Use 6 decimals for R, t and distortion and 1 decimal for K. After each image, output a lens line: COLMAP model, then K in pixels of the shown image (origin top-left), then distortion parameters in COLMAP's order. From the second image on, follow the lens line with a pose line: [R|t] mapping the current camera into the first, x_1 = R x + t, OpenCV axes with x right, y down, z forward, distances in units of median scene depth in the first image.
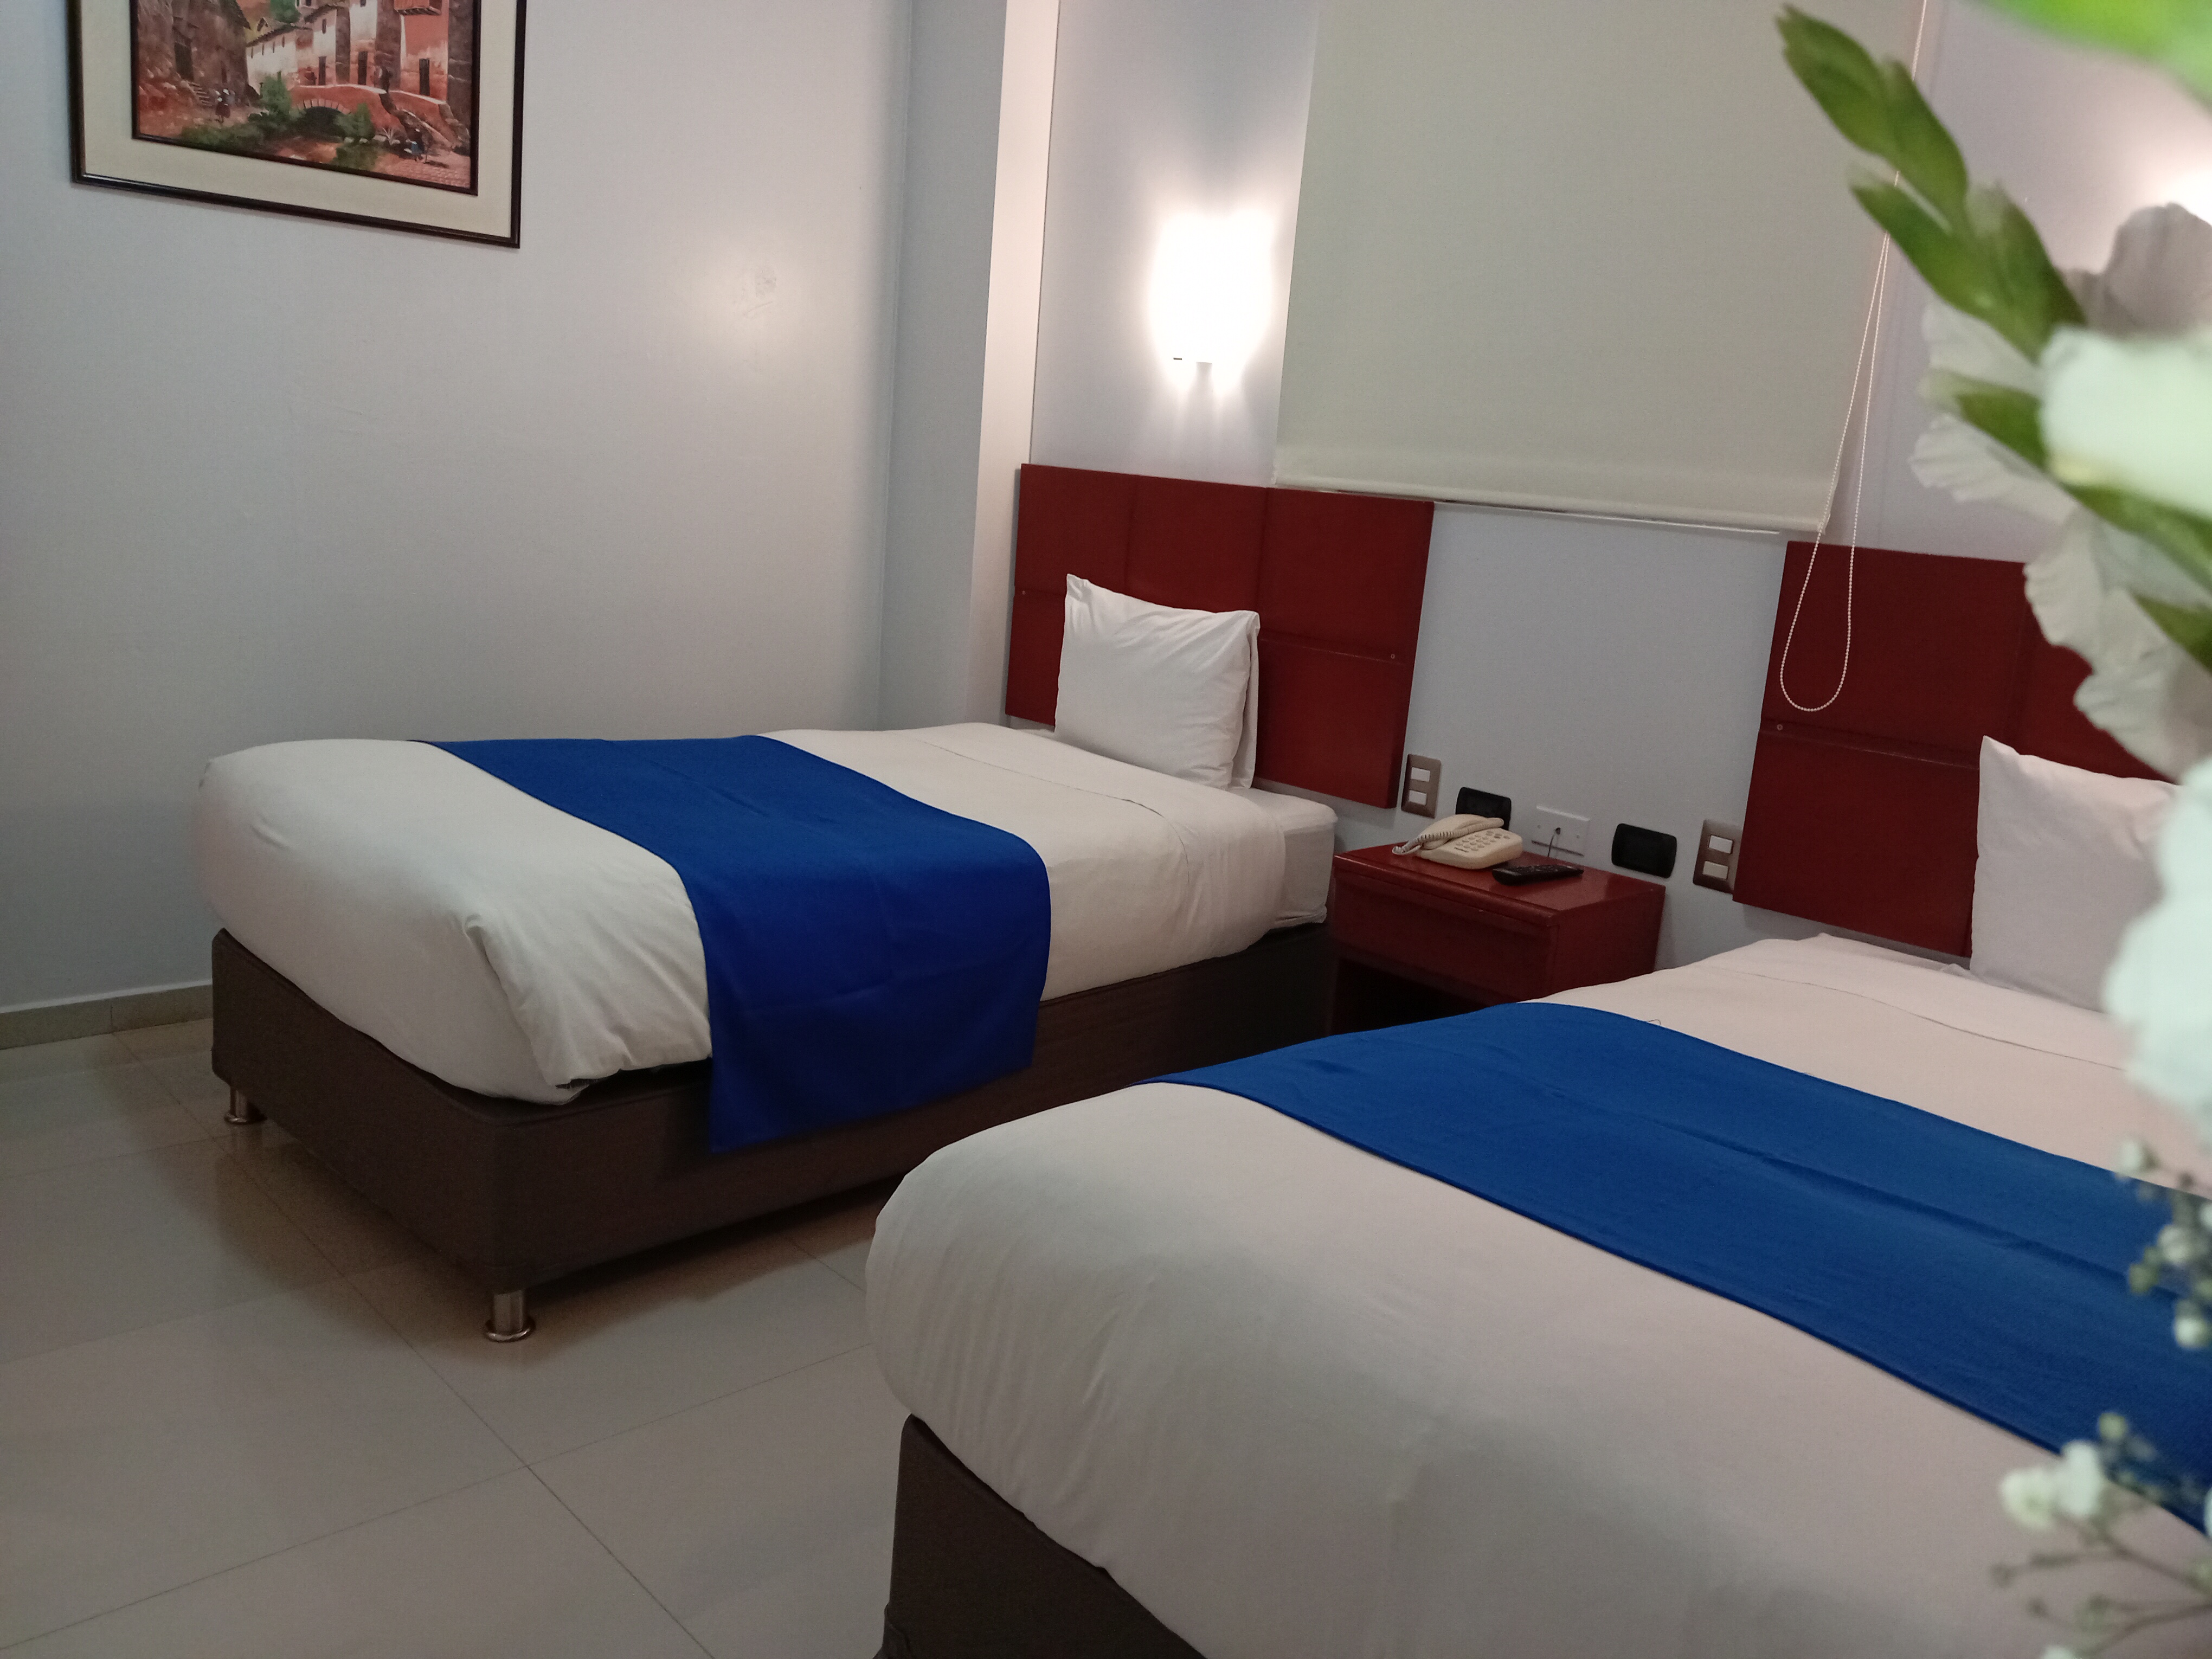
lens RADIAL K [[1733.8, 0, 1106.0], [0, 1733.8, 829.5], [0, 0, 1]] dist [0.048362, -0.061289]
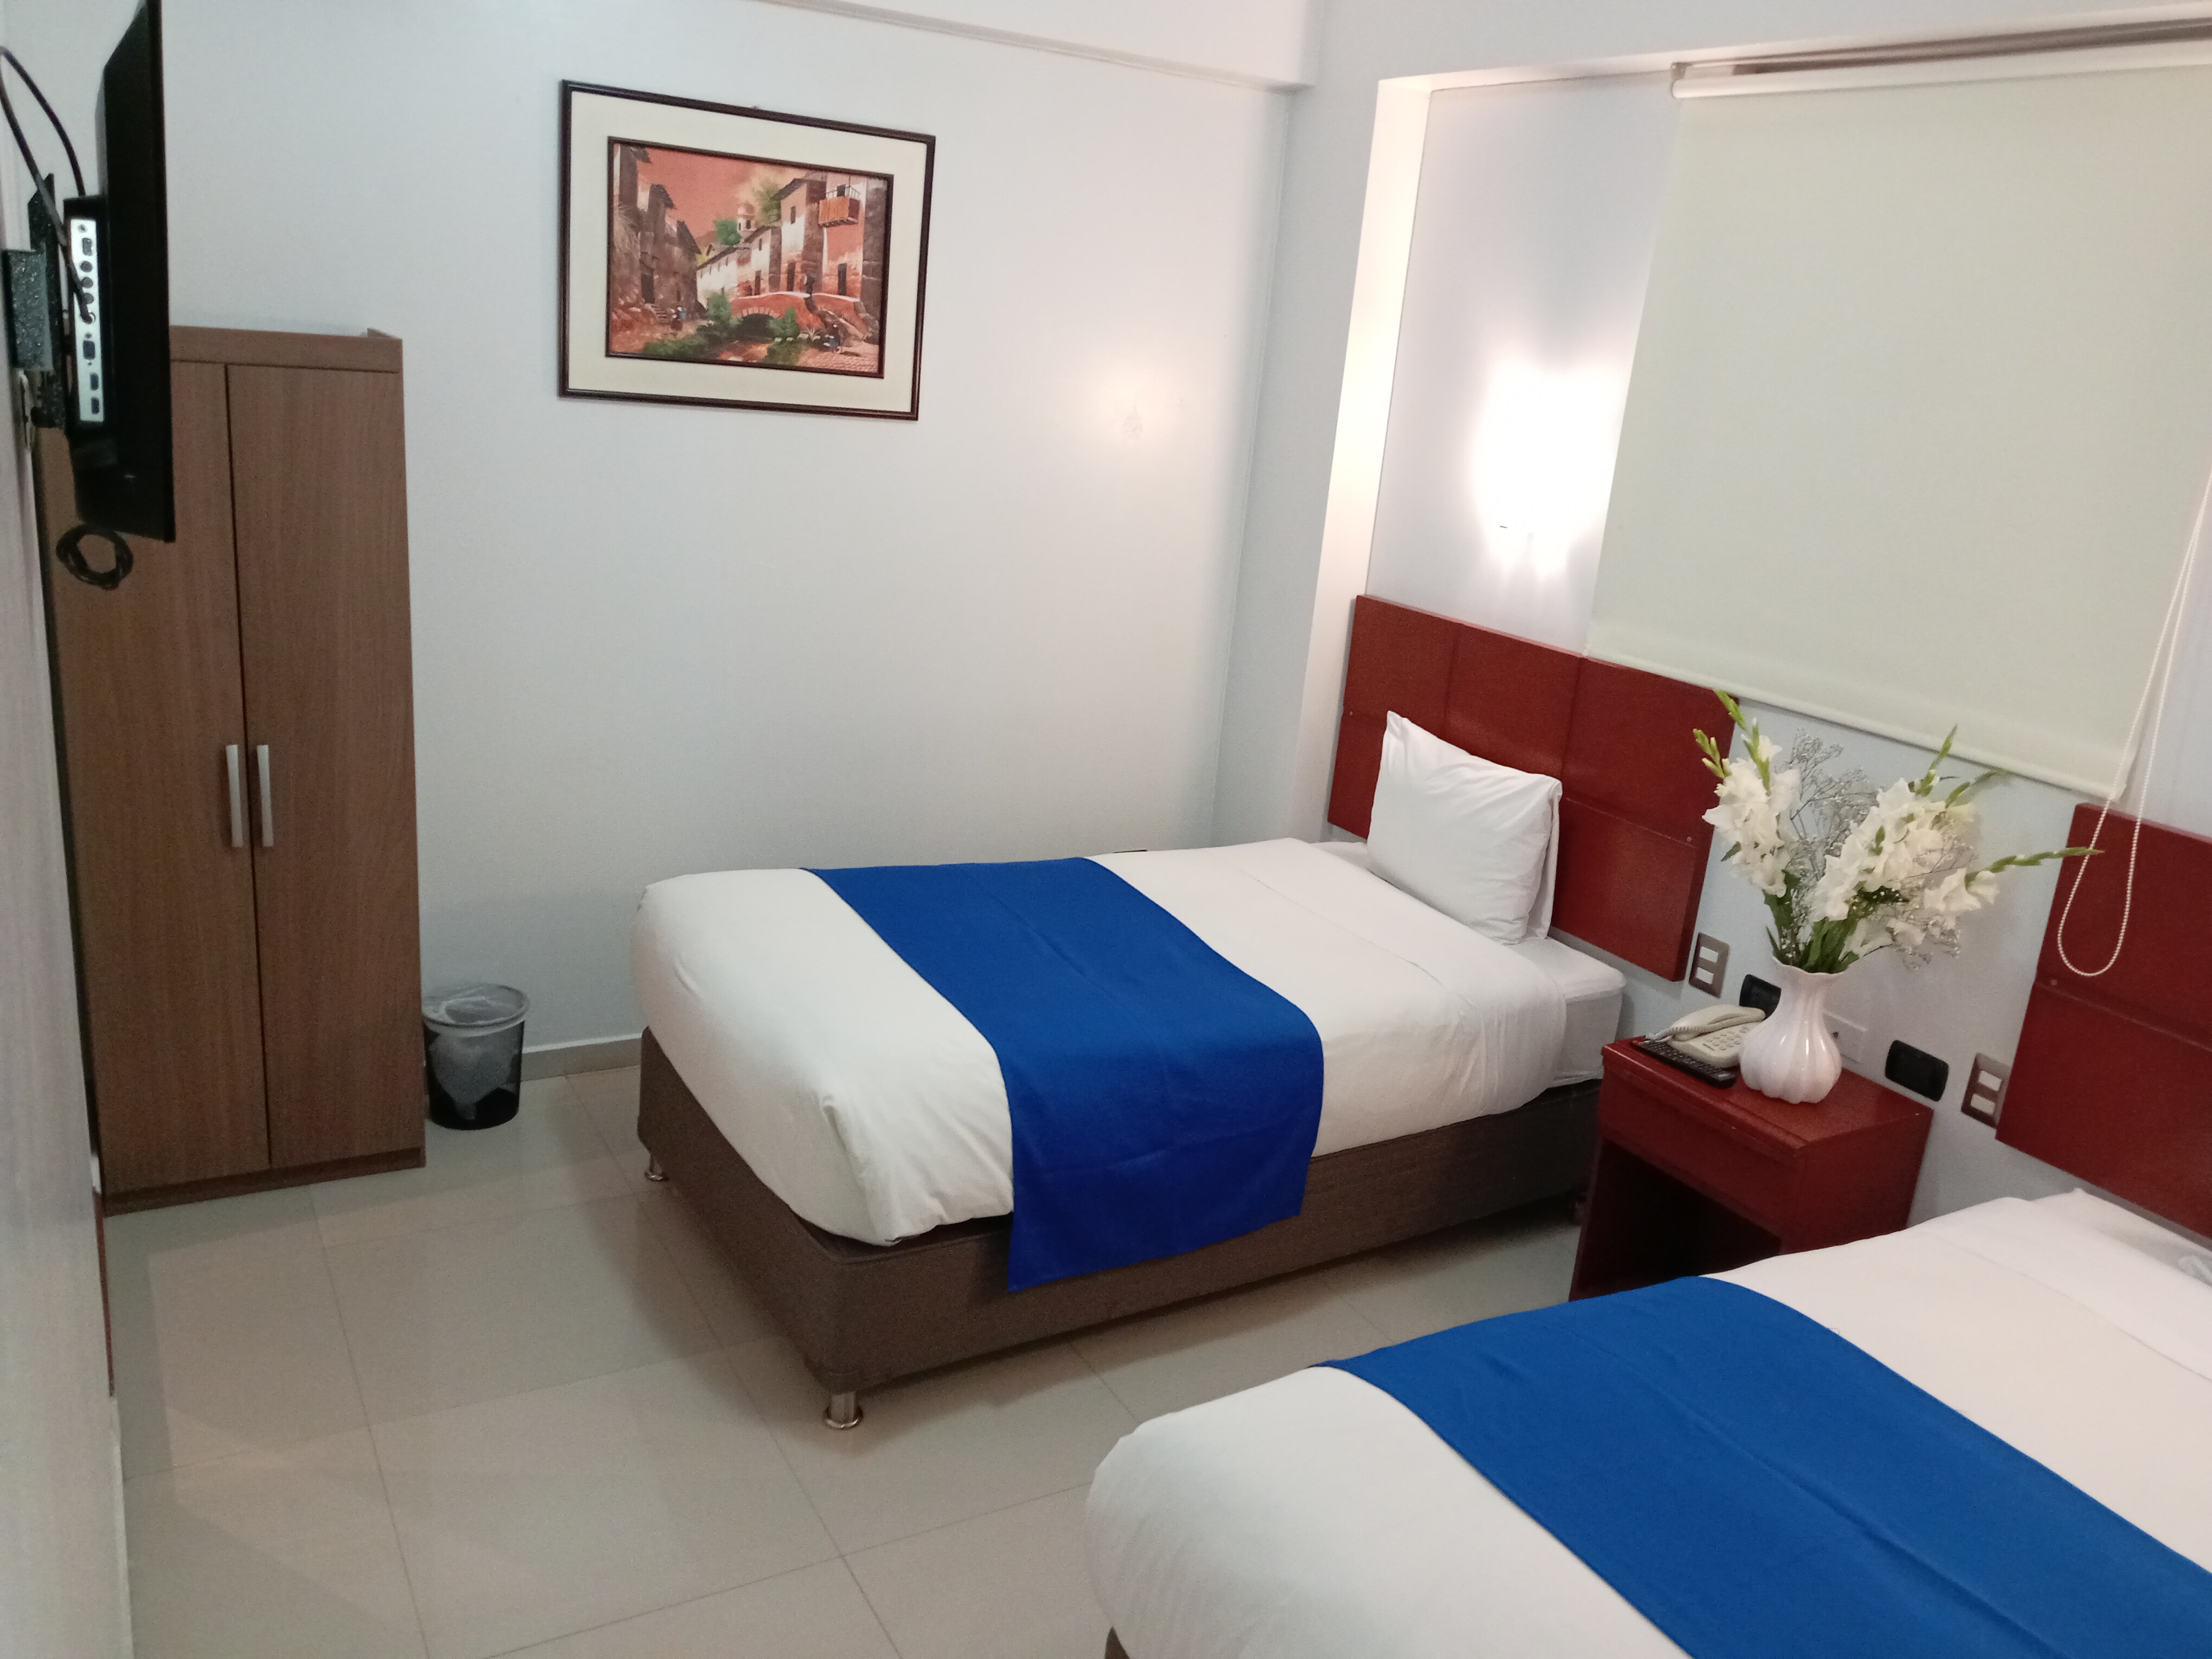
lens RADIAL K [[1740.1, 0, 1106.0], [0, 1740.1, 829.5], [0, 0, 1]] dist [0.110480, -0.253761]
pose [[0.971714, 0.070090, -0.225521, 0.067089], [-0.055544, 0.995984, 0.070220, -0.169443], [0.229538, -0.055708, 0.971704, -0.104074]]
